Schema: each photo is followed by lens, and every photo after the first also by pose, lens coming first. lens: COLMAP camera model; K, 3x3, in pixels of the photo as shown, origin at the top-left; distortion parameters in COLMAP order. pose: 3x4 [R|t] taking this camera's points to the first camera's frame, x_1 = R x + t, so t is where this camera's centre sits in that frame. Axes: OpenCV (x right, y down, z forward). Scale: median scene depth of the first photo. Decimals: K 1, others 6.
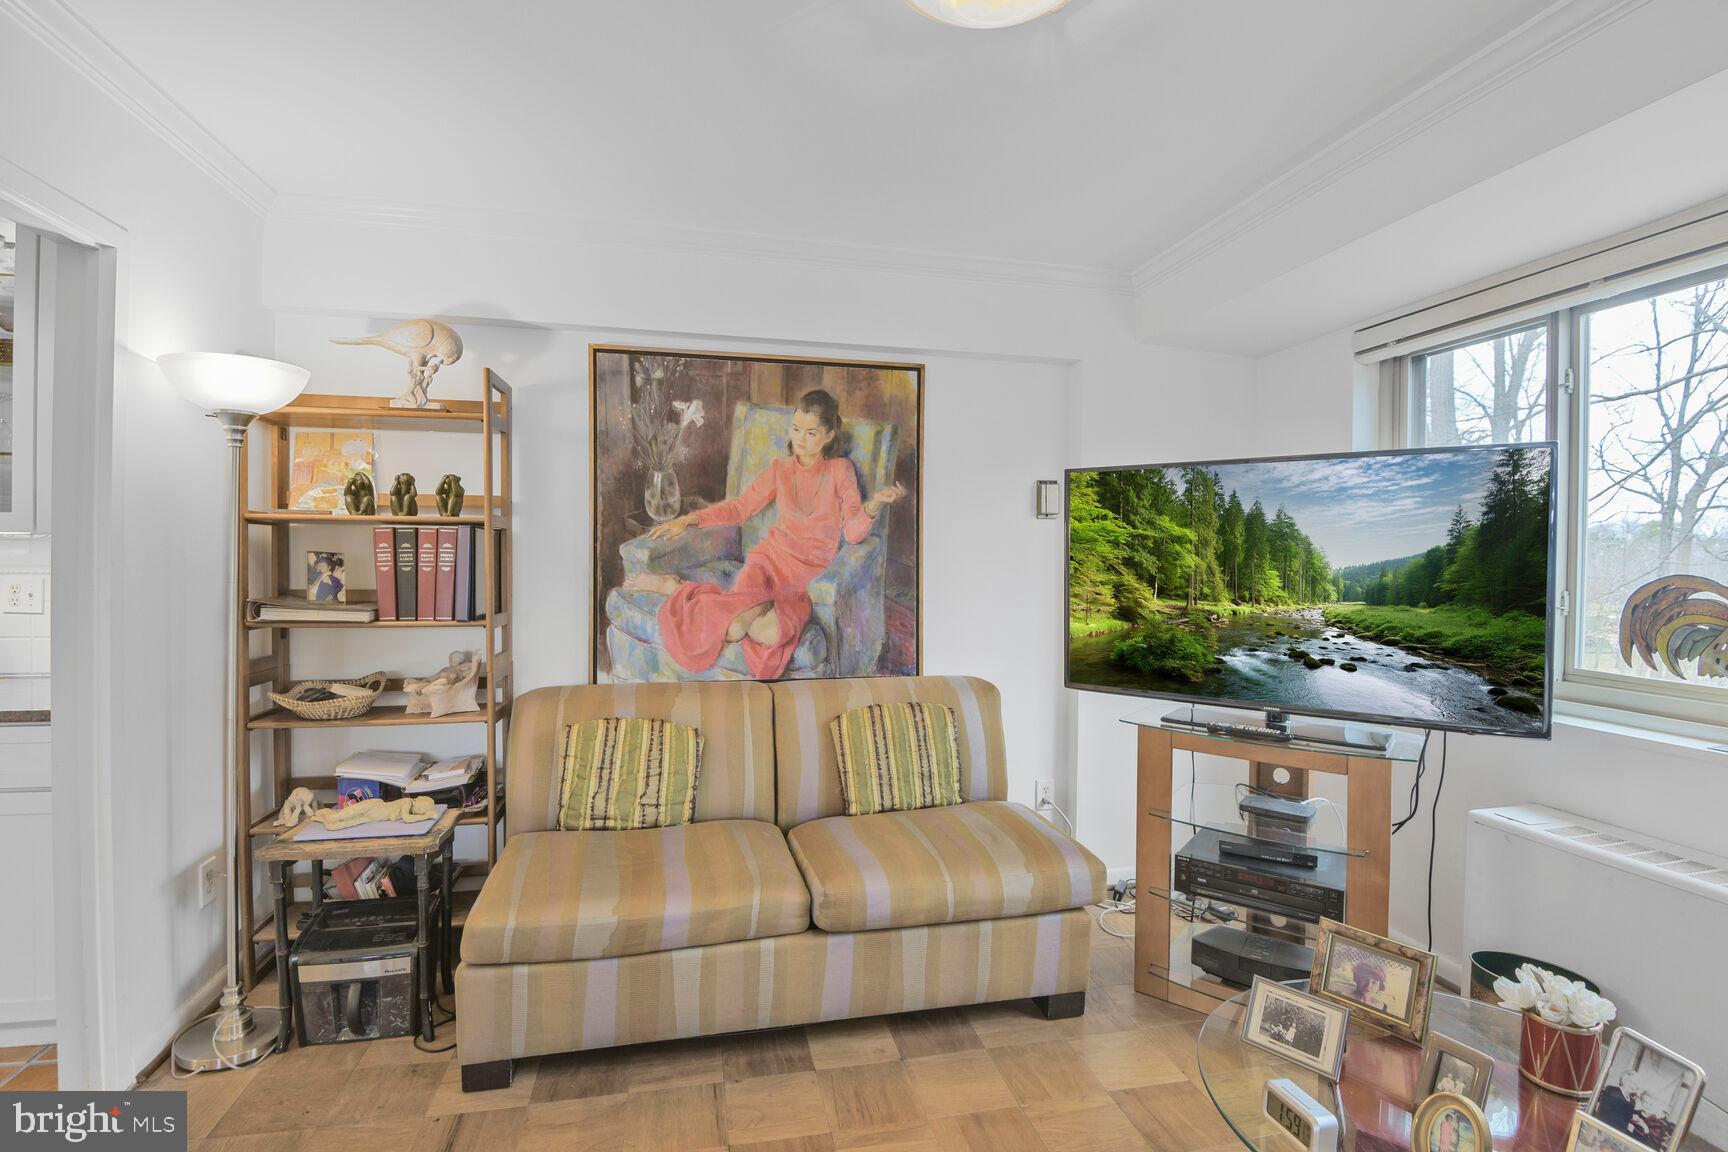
lens RADIAL K [[817.1, 0, 877.7], [0, 817.1, 562.0], [0, 0, 1]] dist [0.003334, -0.021484]
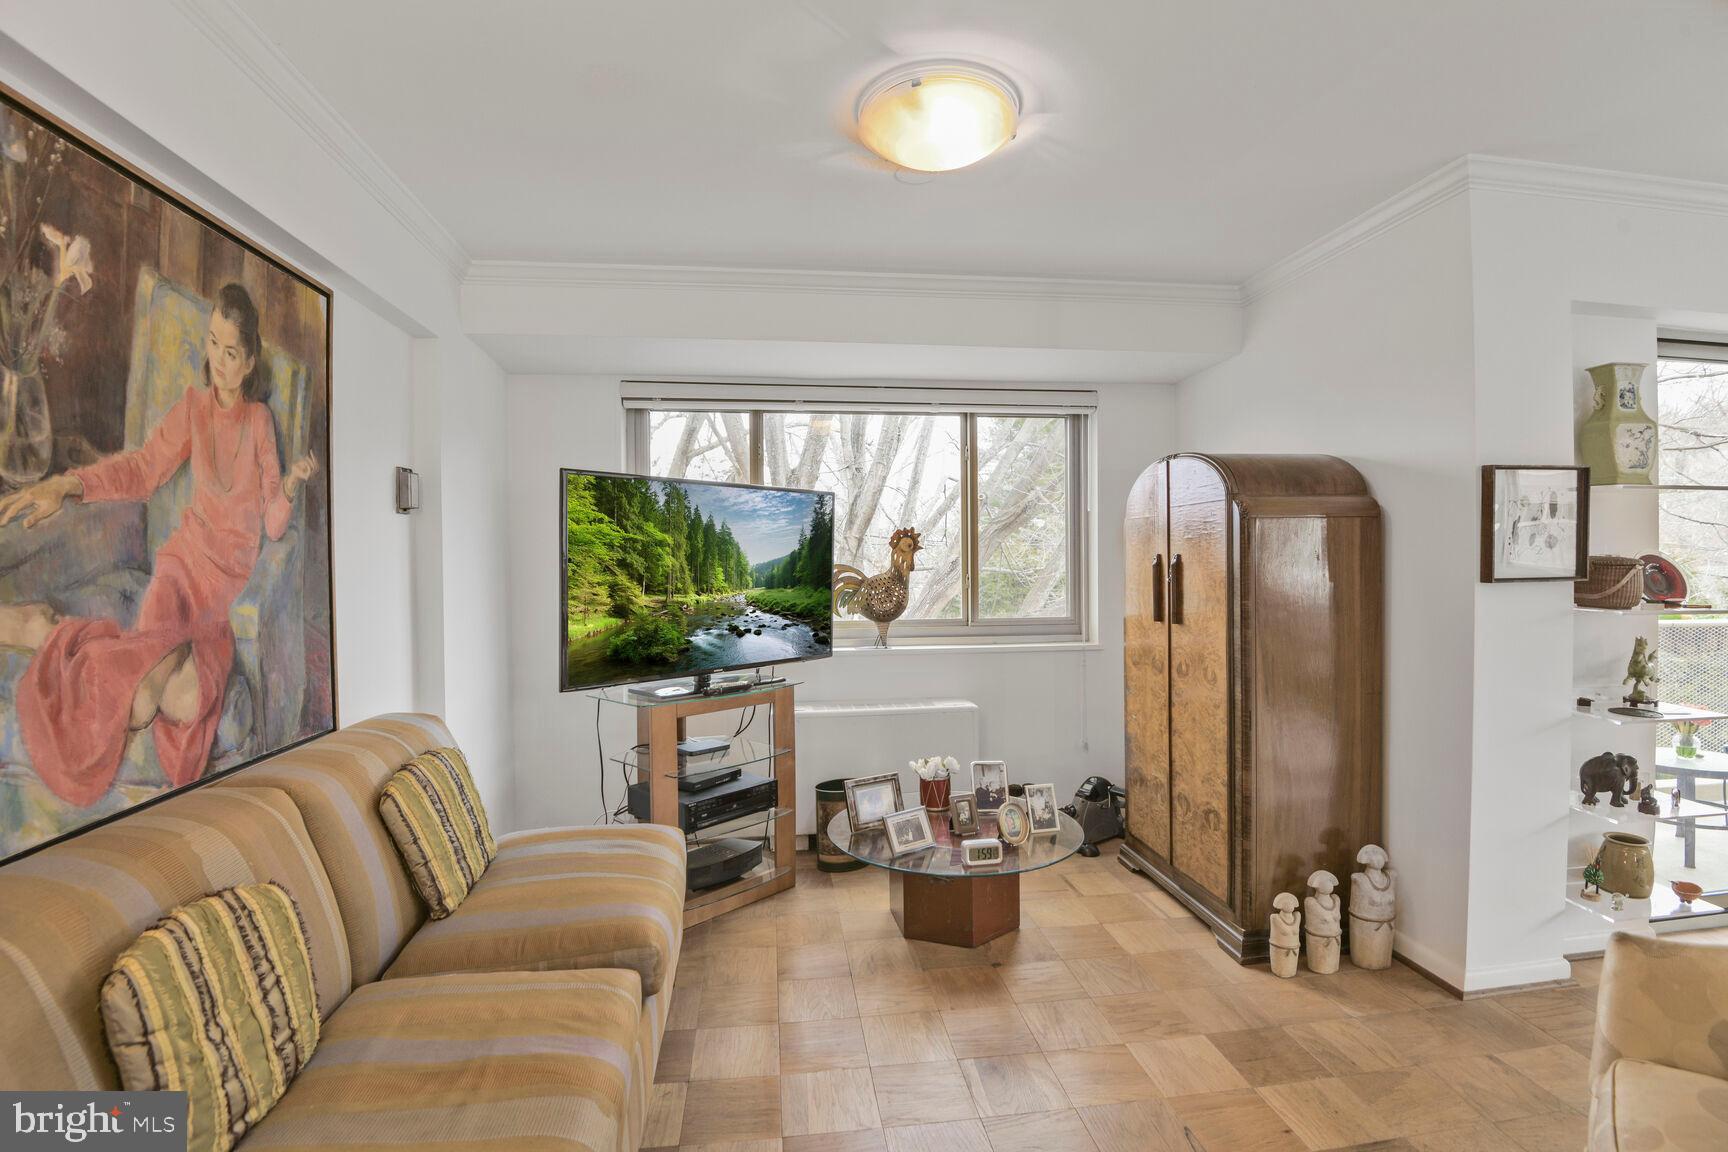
lens RADIAL K [[817.1, 0, 877.7], [0, 817.1, 562.0], [0, 0, 1]] dist [0.003334, -0.021484]
pose [[0.081901, -0.009364, 0.996596, -0.716327], [0.012860, 0.999883, 0.008338, -0.005769], [-0.996557, 0.012134, 0.082012, 0.549456]]
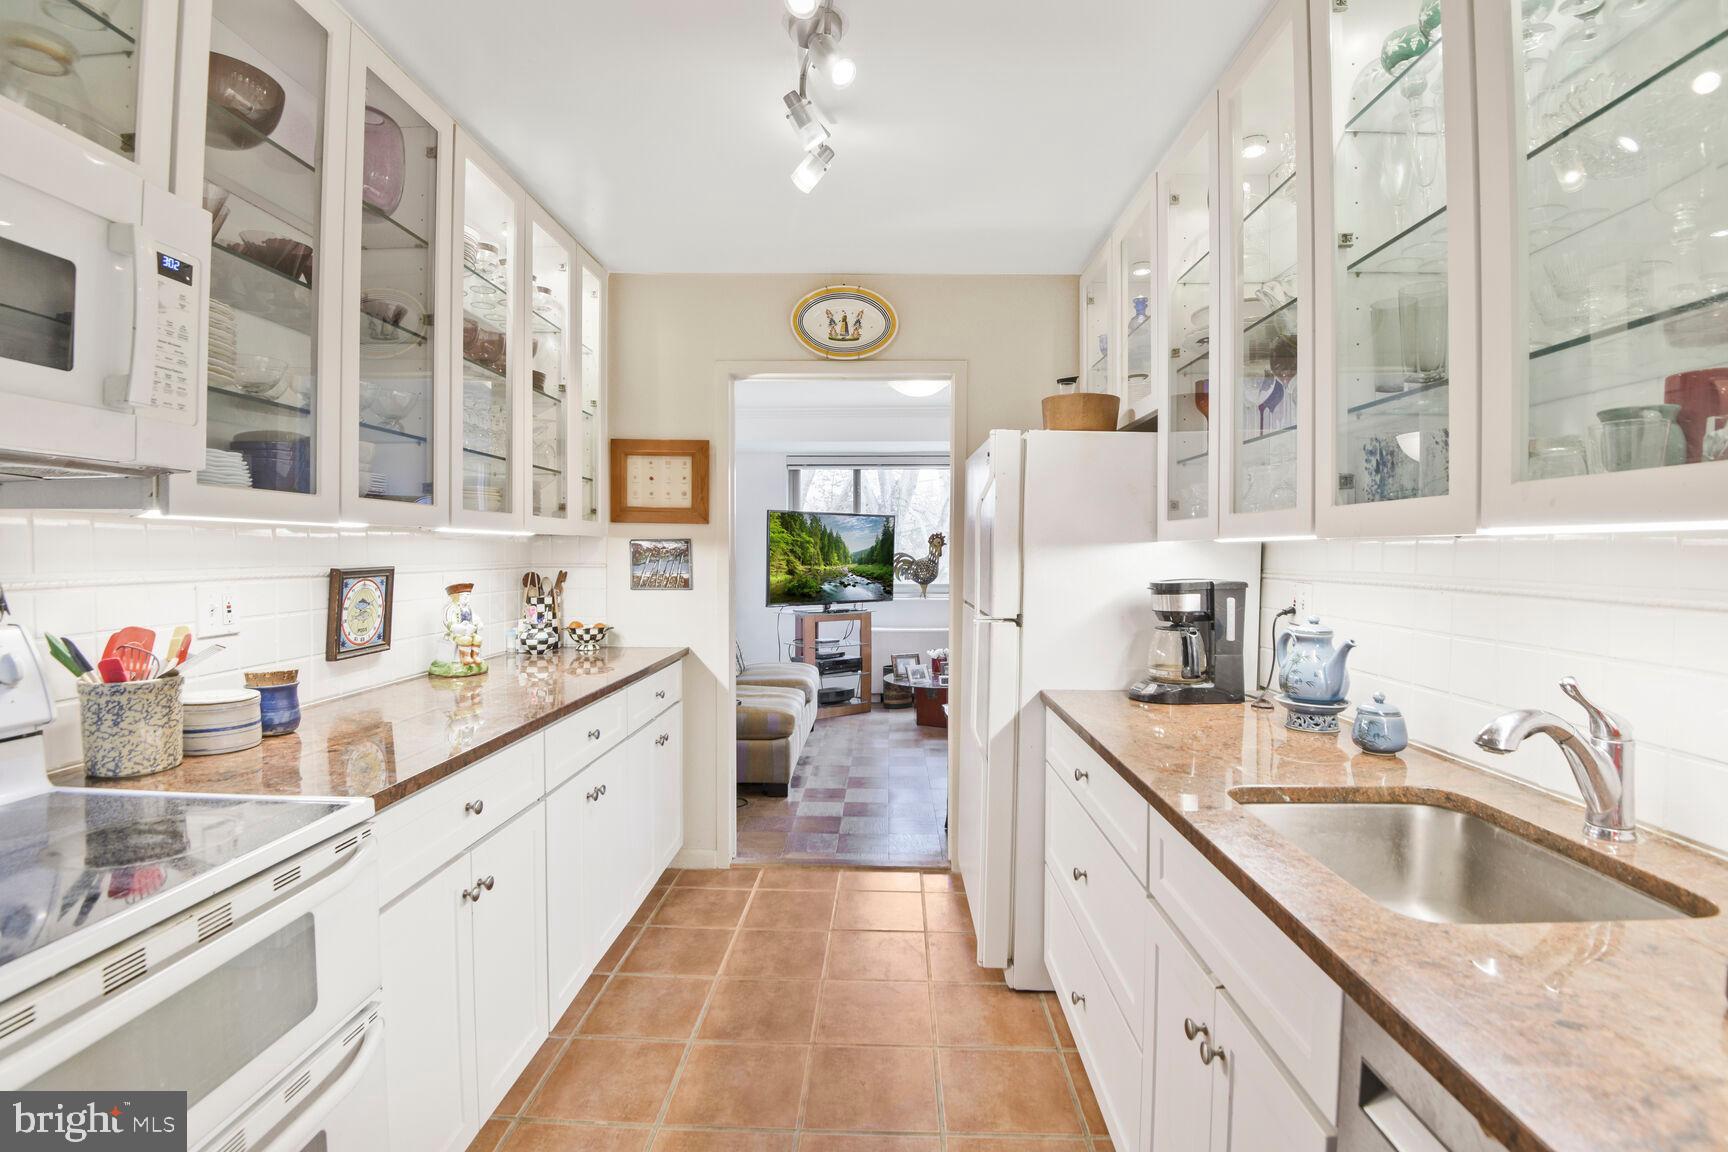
lens RADIAL K [[817.1, 0, 877.7], [0, 817.1, 562.0], [0, 0, 1]] dist [0.003334, -0.021484]
pose [[0.246474, -0.014533, 0.969041, -1.913282], [0.006477, 0.999890, 0.013348, 0.002217], [-0.969128, 0.002987, 0.246541, 0.144239]]
